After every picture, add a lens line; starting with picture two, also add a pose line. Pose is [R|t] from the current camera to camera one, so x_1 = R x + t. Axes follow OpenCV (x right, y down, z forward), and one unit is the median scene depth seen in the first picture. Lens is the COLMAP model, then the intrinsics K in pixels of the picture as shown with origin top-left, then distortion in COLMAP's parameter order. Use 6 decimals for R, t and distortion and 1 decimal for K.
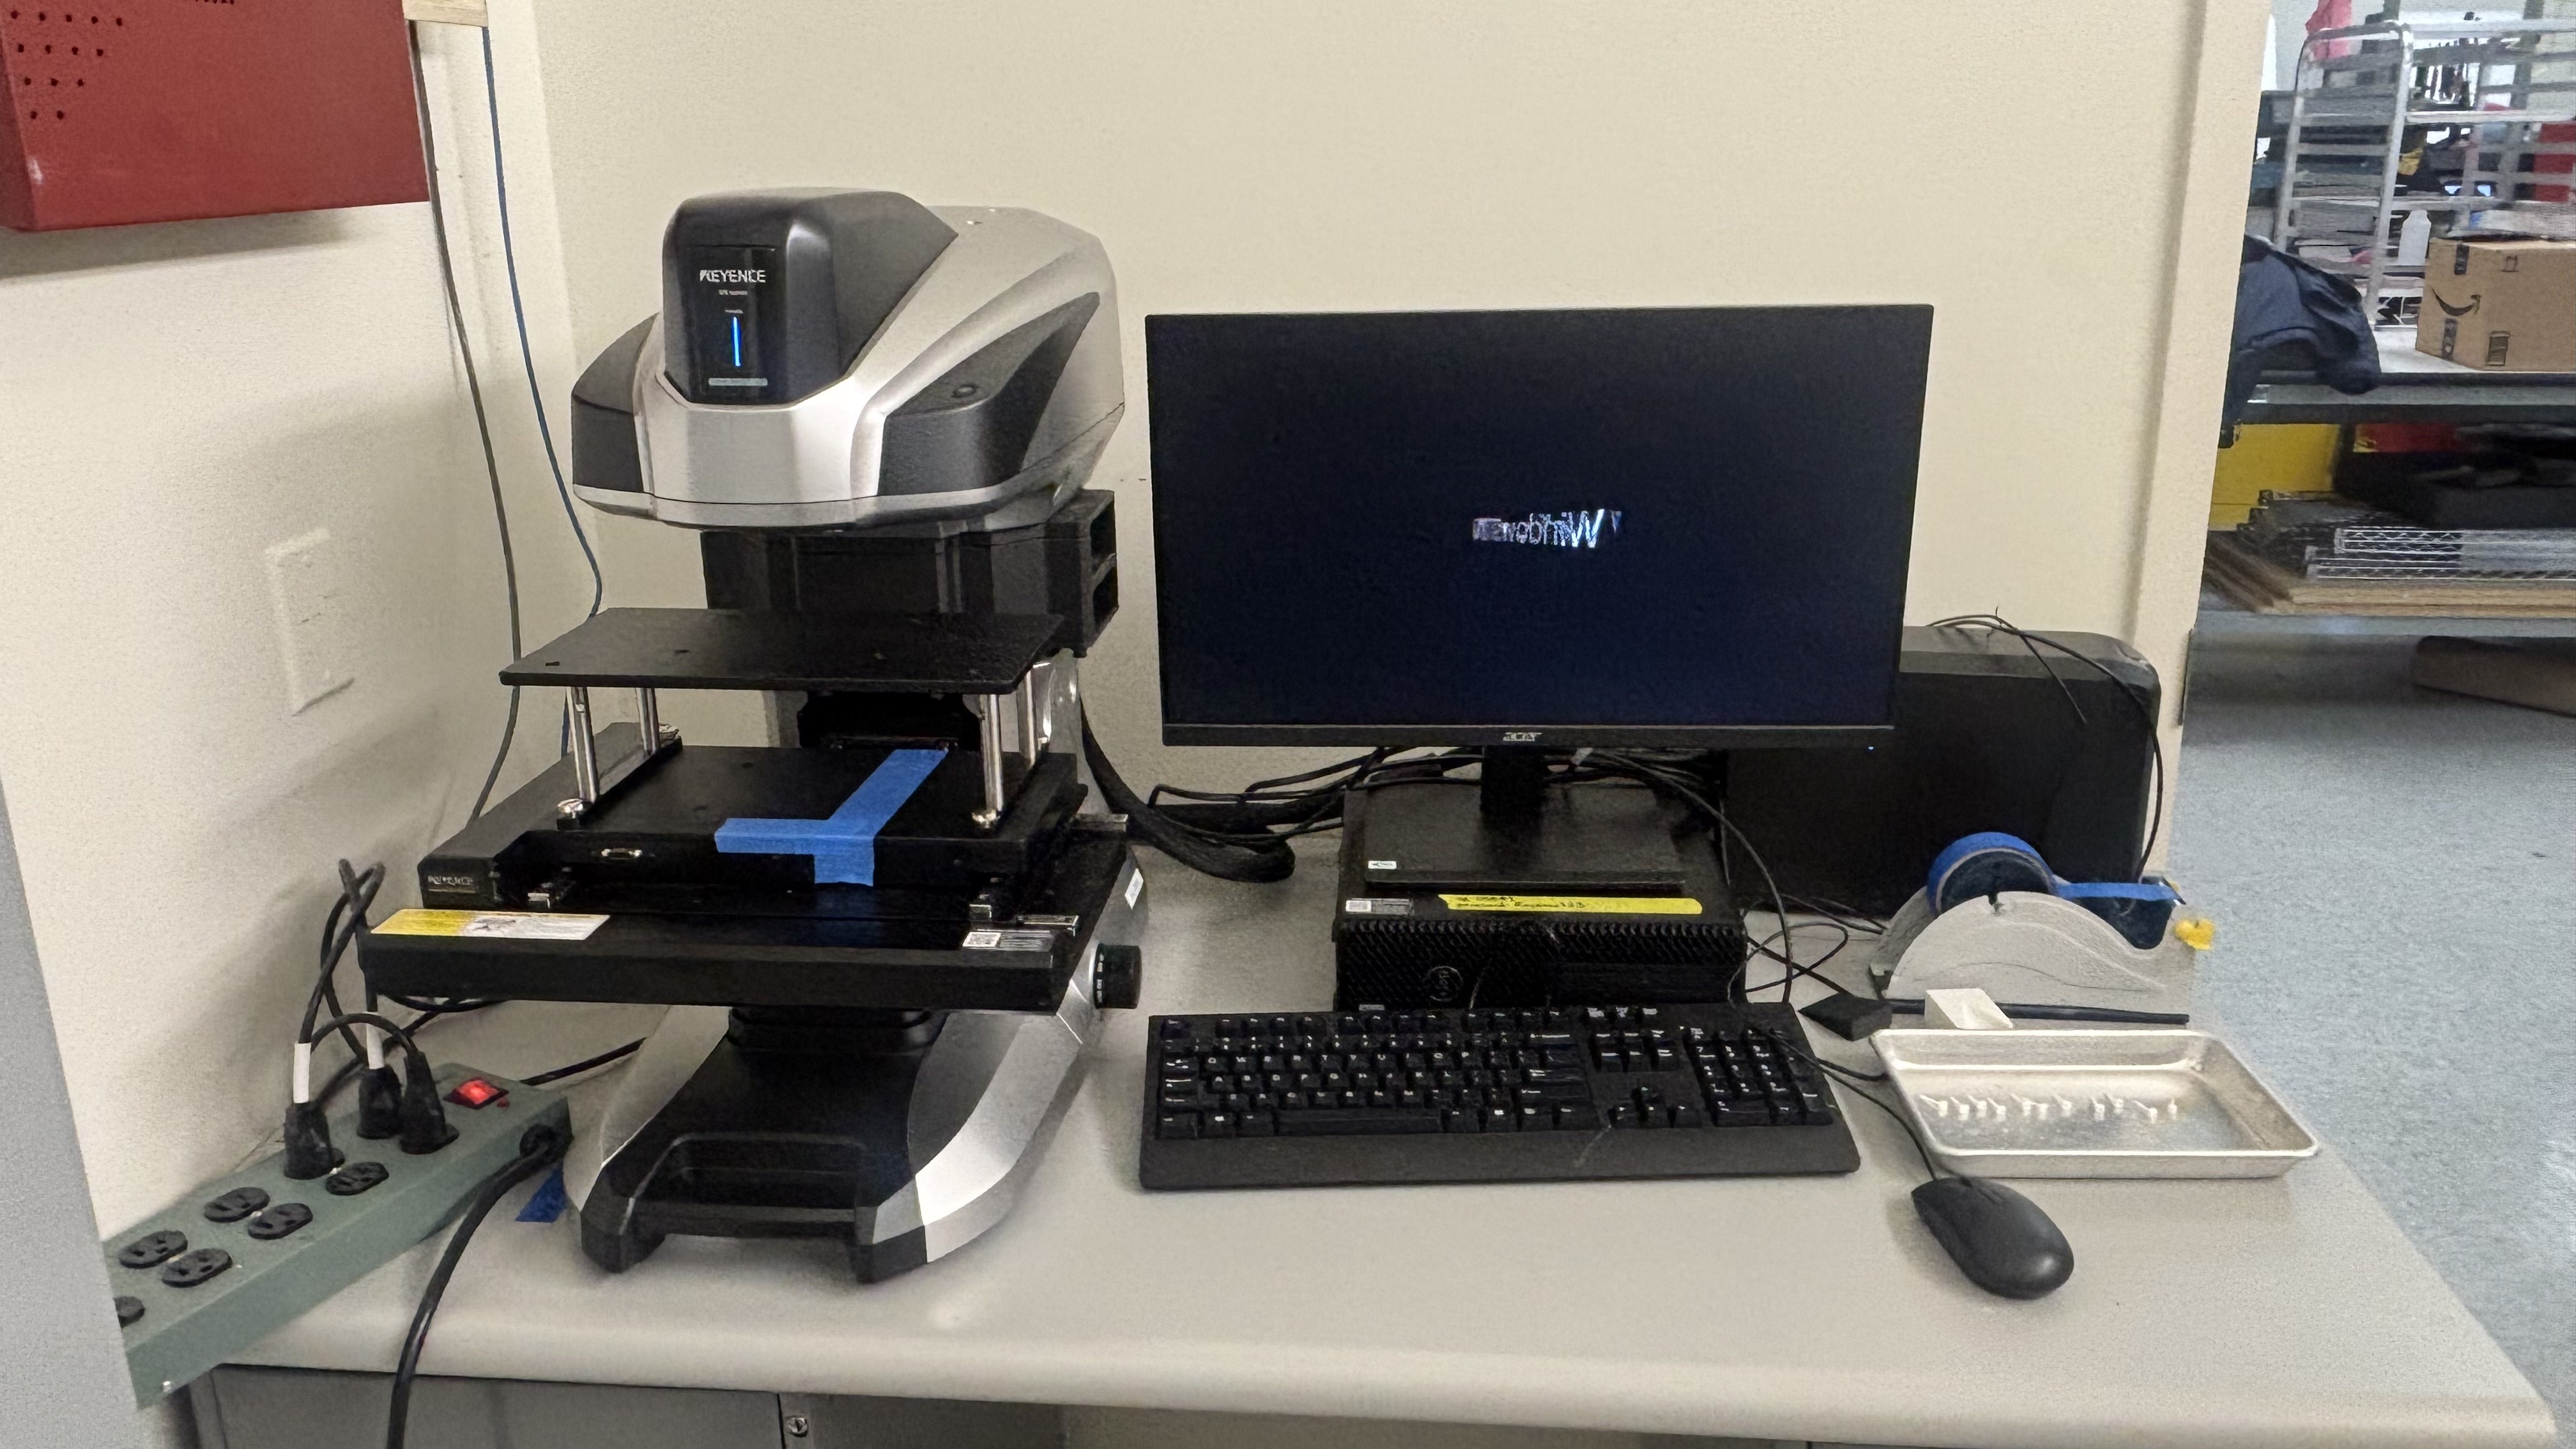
lens RADIAL K [[1875.7, 0, 1288.0], [0, 1875.7, 724.5], [0, 0, 1]] dist [-0.007383, -0.010113]
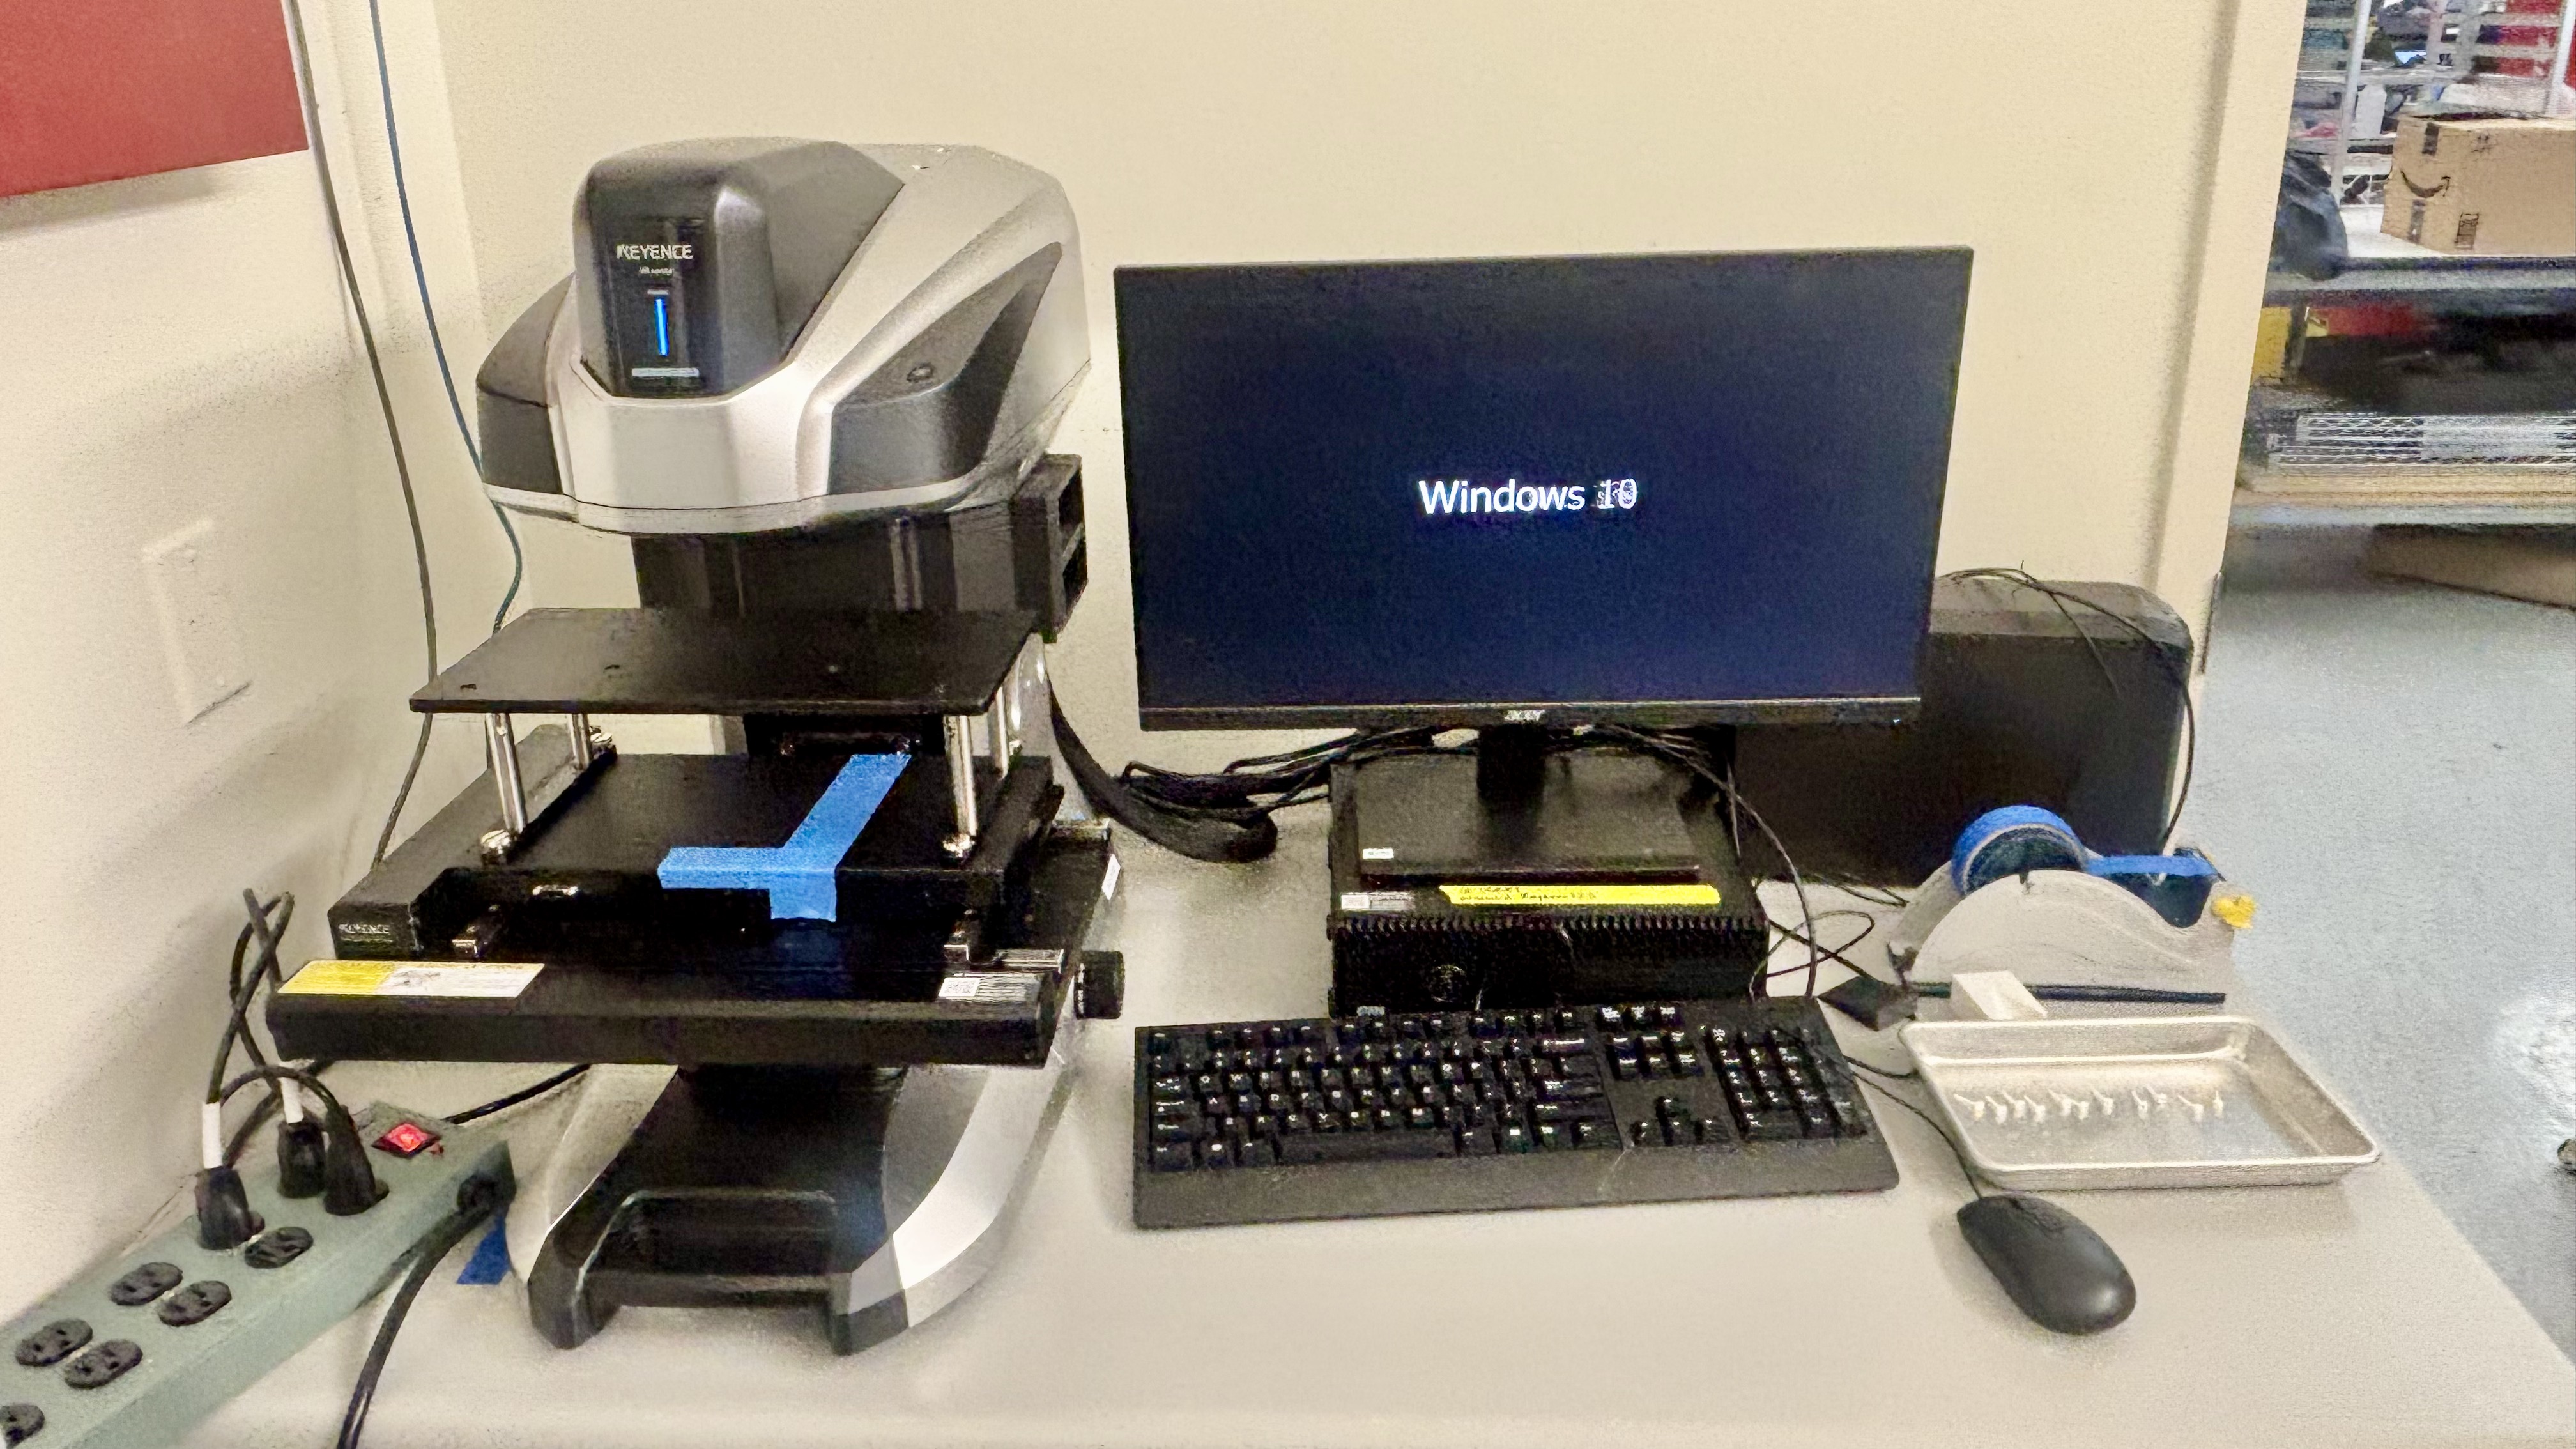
lens RADIAL K [[1875.7, 0, 1288.0], [0, 1875.7, 724.5], [0, 0, 1]] dist [-0.007383, -0.010113]
pose [[0.999357, -0.019199, 0.030278, -0.024728], [0.017229, 0.997799, 0.064029, -0.056986], [-0.031441, -0.063466, 0.997489, 0.081448]]
